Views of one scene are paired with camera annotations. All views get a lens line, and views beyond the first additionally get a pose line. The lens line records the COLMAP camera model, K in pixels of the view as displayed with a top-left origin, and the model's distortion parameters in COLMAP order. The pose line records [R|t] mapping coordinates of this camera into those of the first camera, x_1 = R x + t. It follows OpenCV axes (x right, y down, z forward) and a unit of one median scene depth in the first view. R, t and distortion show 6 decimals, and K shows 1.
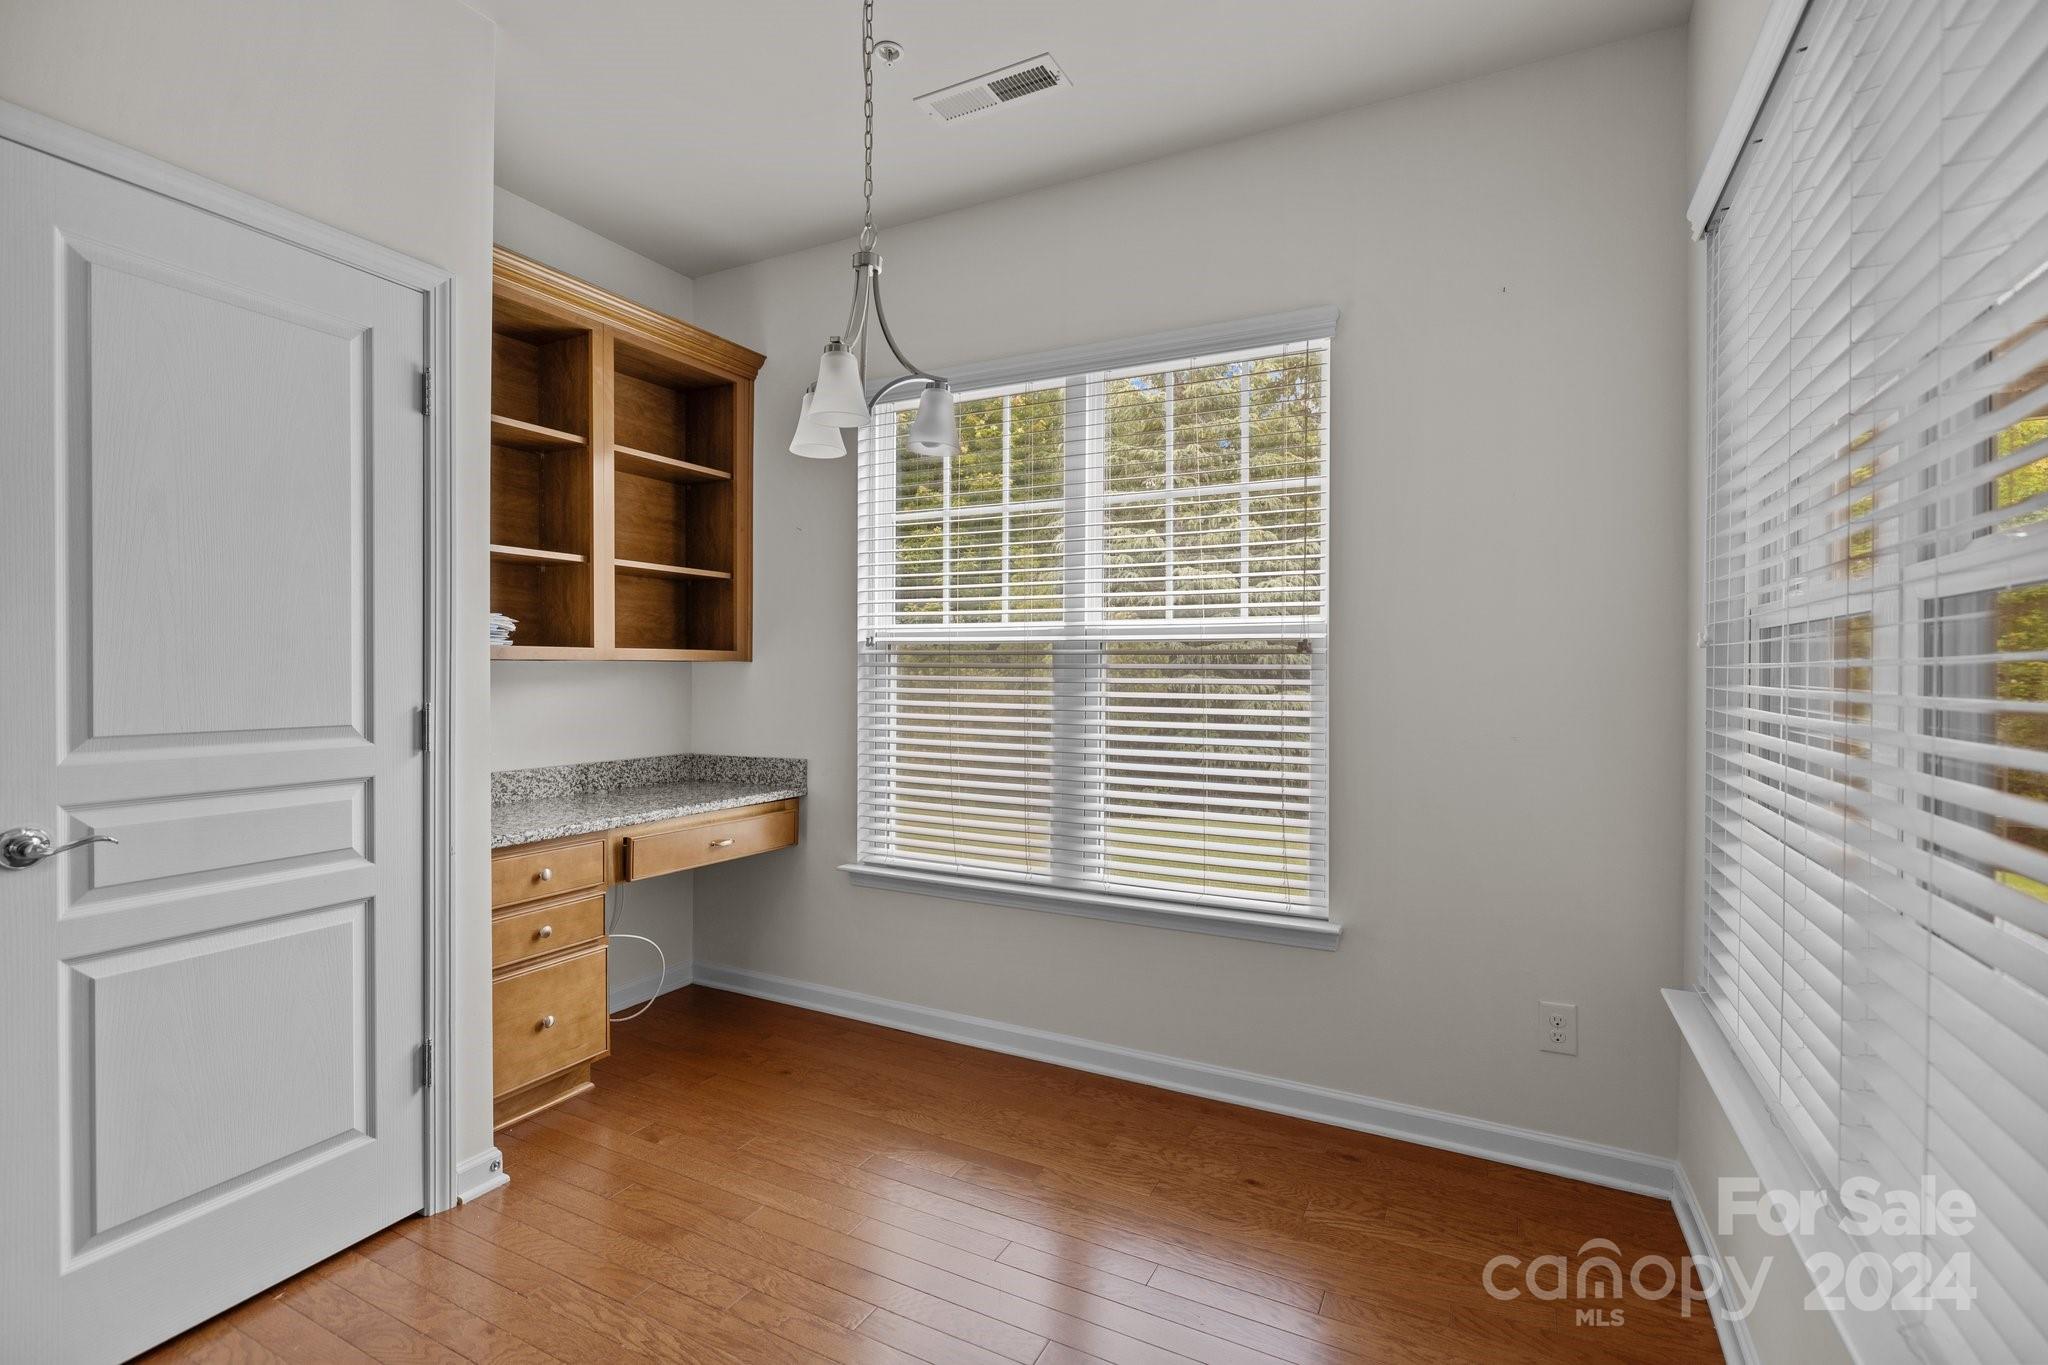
lens RADIAL K [[927.0, 0, 1024.0], [0, 927.0, 682.5], [0, 0, 1]] dist [0.000927, 0.000049]
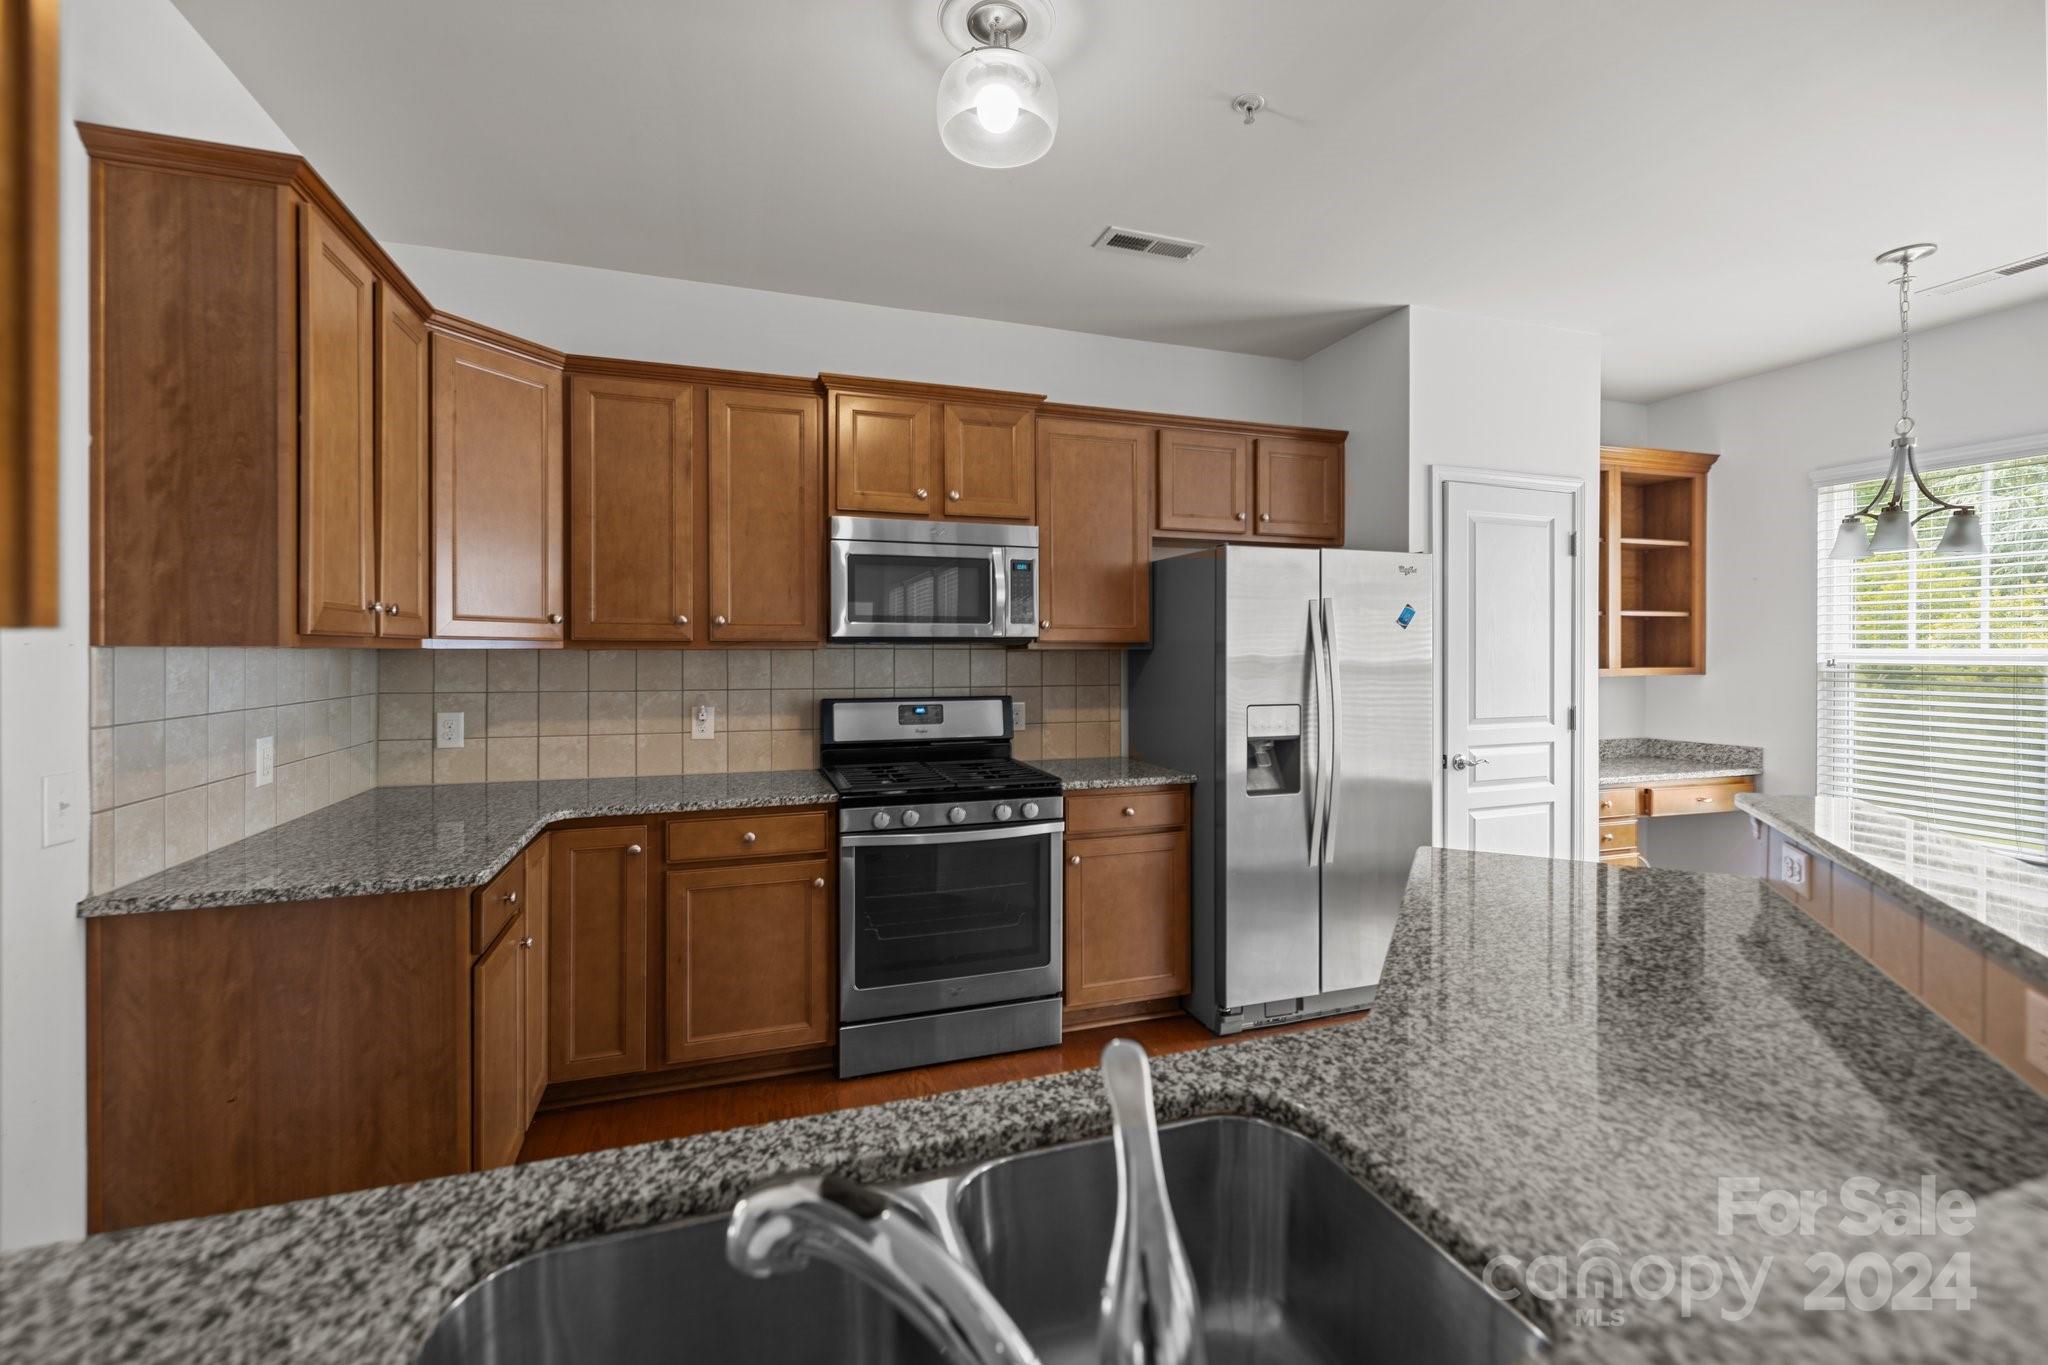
lens RADIAL K [[873.5, 0, 1026.8], [0, 873.5, 662.1], [0, 0, 1]] dist [-0.001186, 0.000154]
pose [[0.726559, 0.002286, -0.687100, -0.143090], [-0.003539, 0.999994, -0.000415, -0.040373], [0.687095, 0.002733, 0.726563, -0.705792]]
